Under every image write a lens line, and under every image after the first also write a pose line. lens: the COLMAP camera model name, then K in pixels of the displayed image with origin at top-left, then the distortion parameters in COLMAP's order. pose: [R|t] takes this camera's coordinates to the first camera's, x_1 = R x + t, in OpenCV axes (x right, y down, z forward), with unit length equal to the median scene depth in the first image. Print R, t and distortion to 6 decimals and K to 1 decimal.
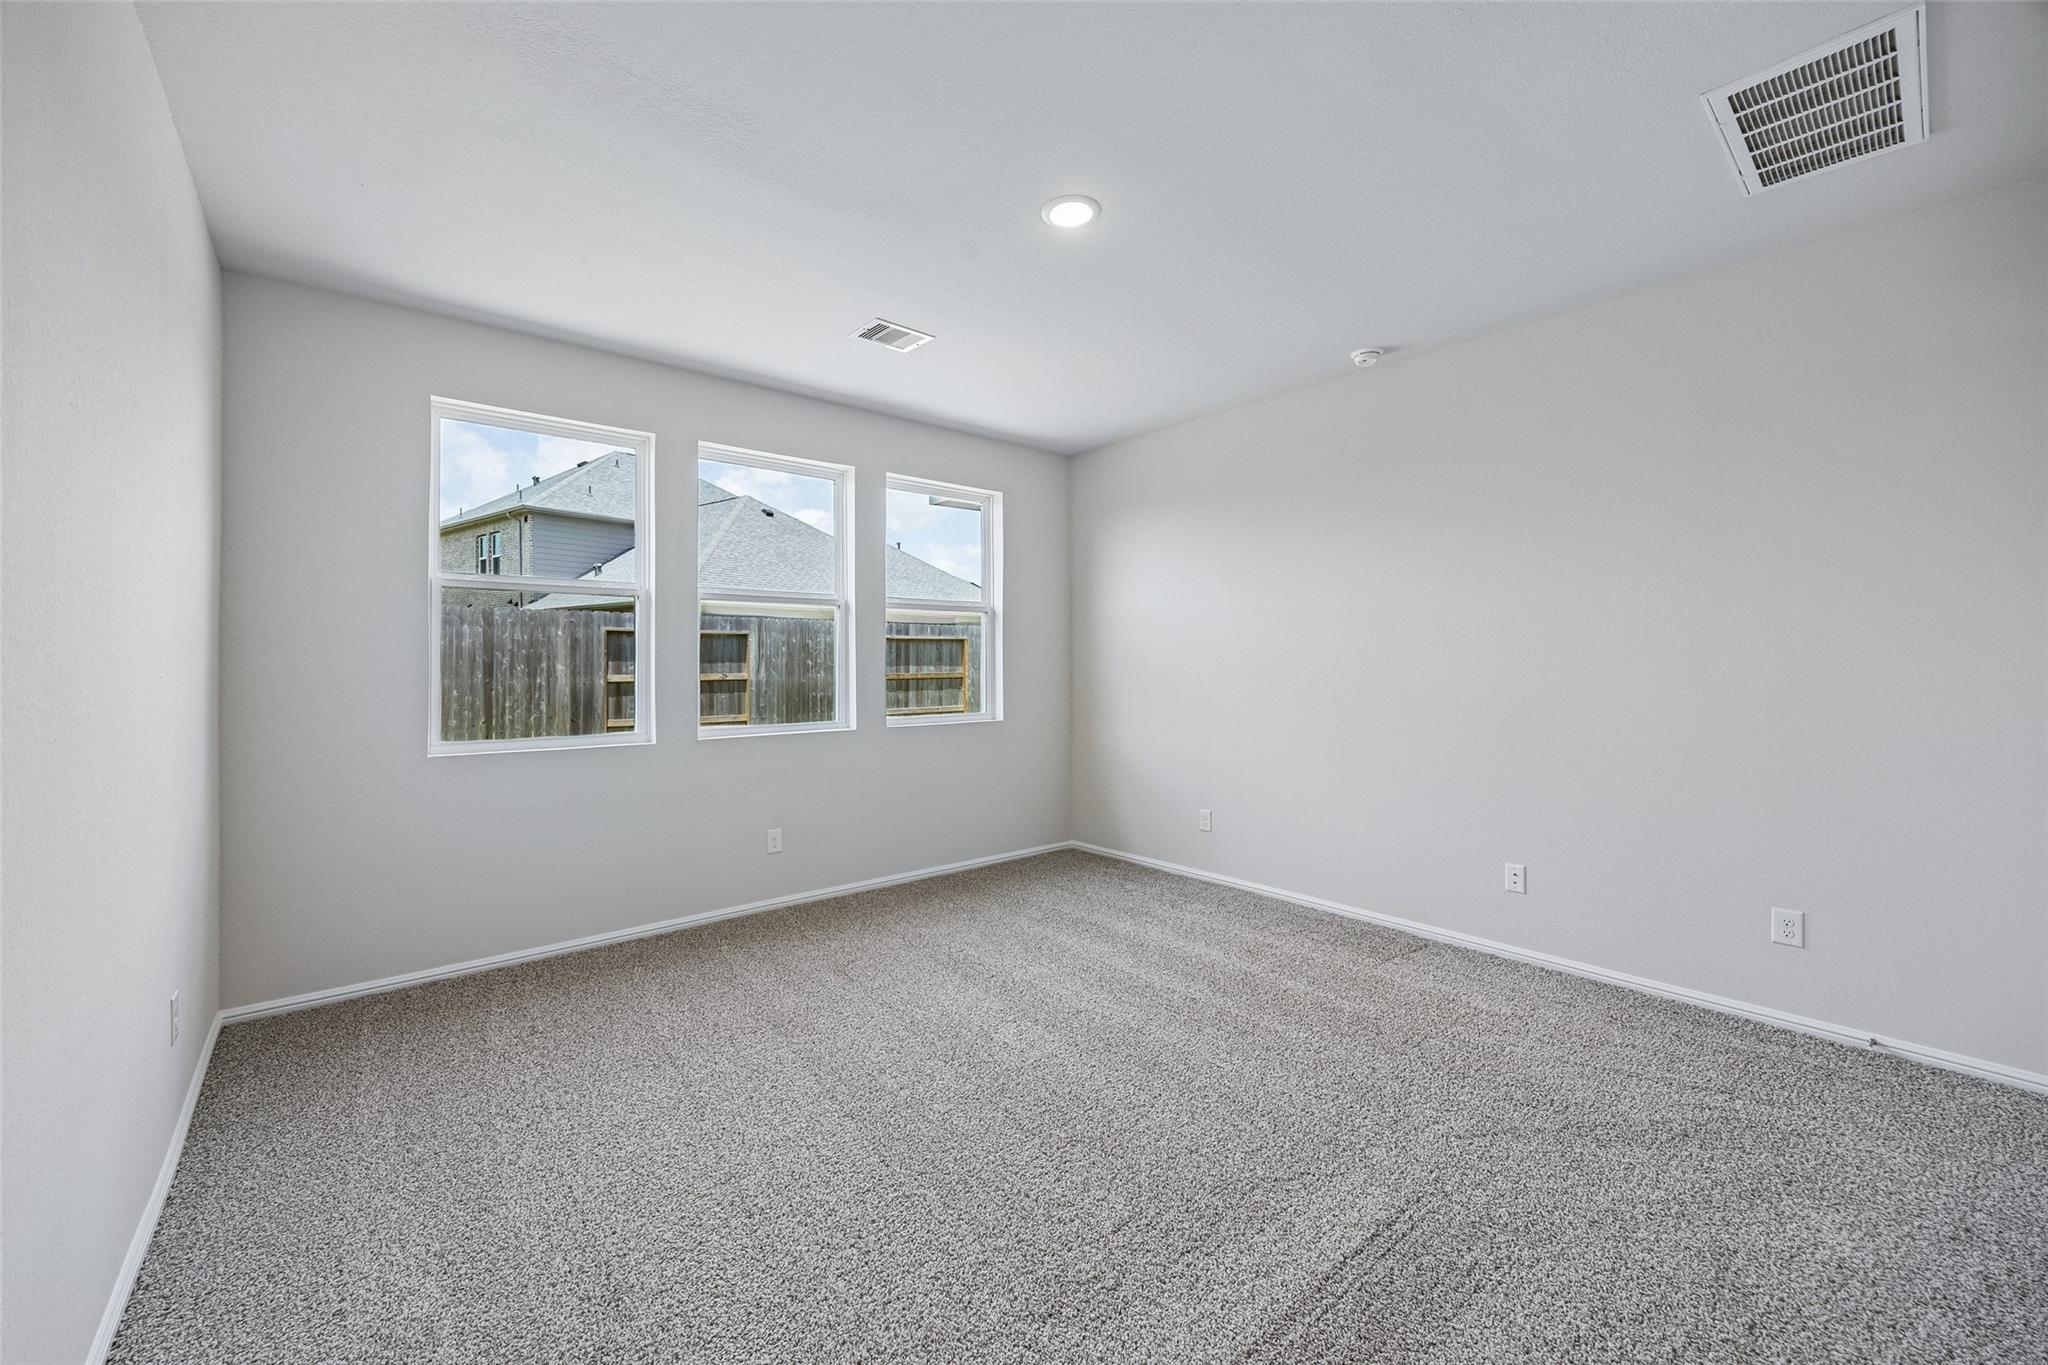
lens RADIAL K [[807.2, 0, 1030.5], [0, 807.2, 687.4], [0, 0, 1]] dist [0.011760, -0.000071]
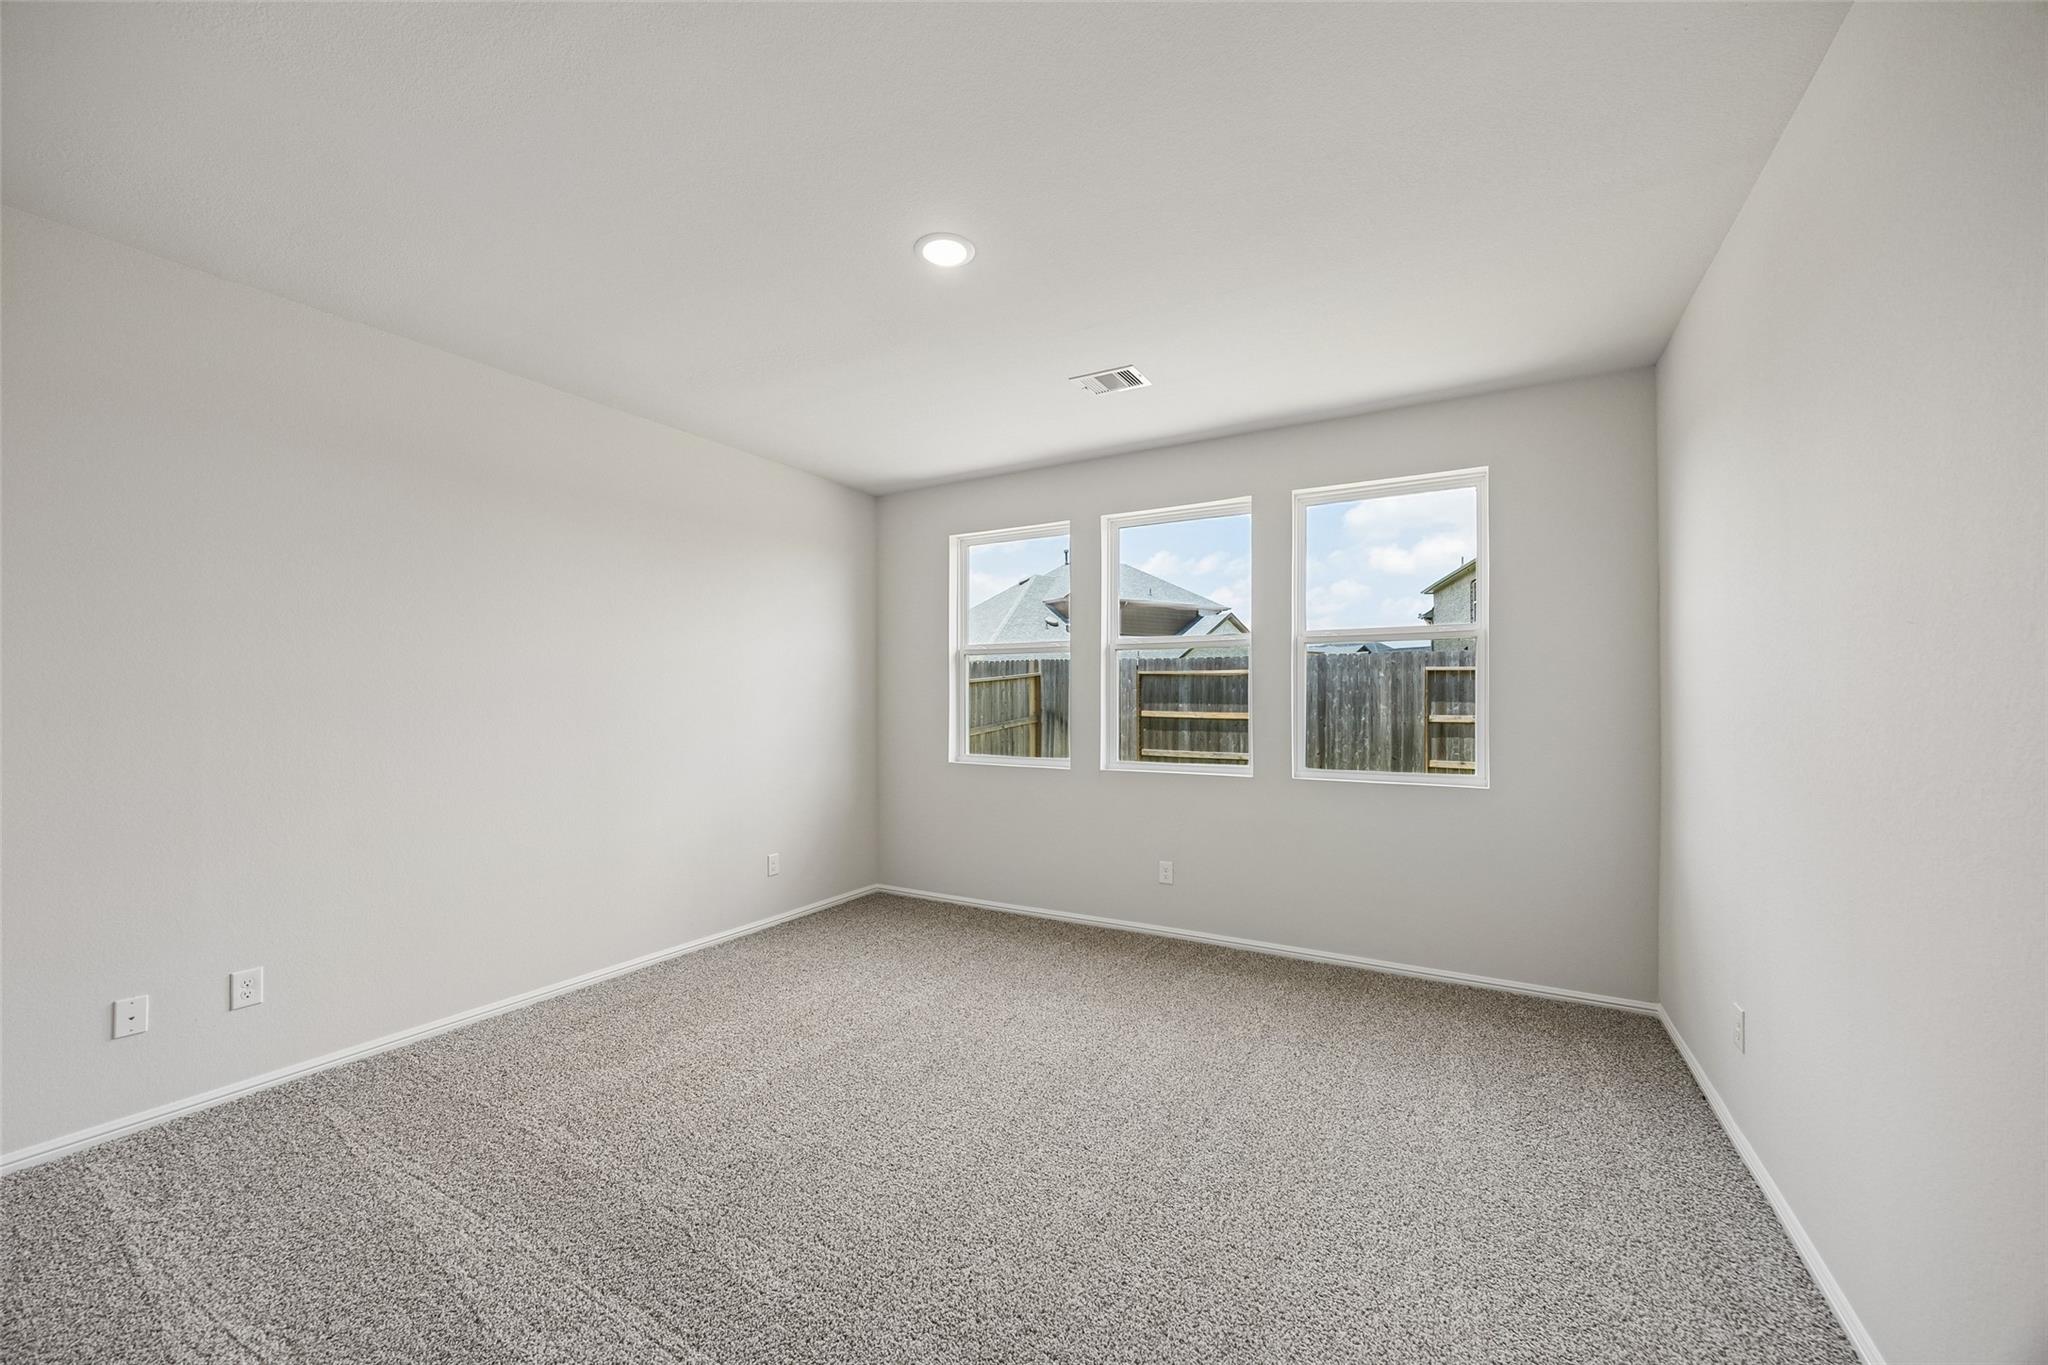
lens RADIAL K [[807.2, 0, 1030.5], [0, 807.2, 687.4], [0, 0, 1]] dist [0.011760, -0.000071]
pose [[0.320345, -0.016502, -0.947157, 0.286539], [-0.030999, 0.999130, -0.027892, -0.006786], [0.946794, 0.038296, 0.319555, 0.225744]]
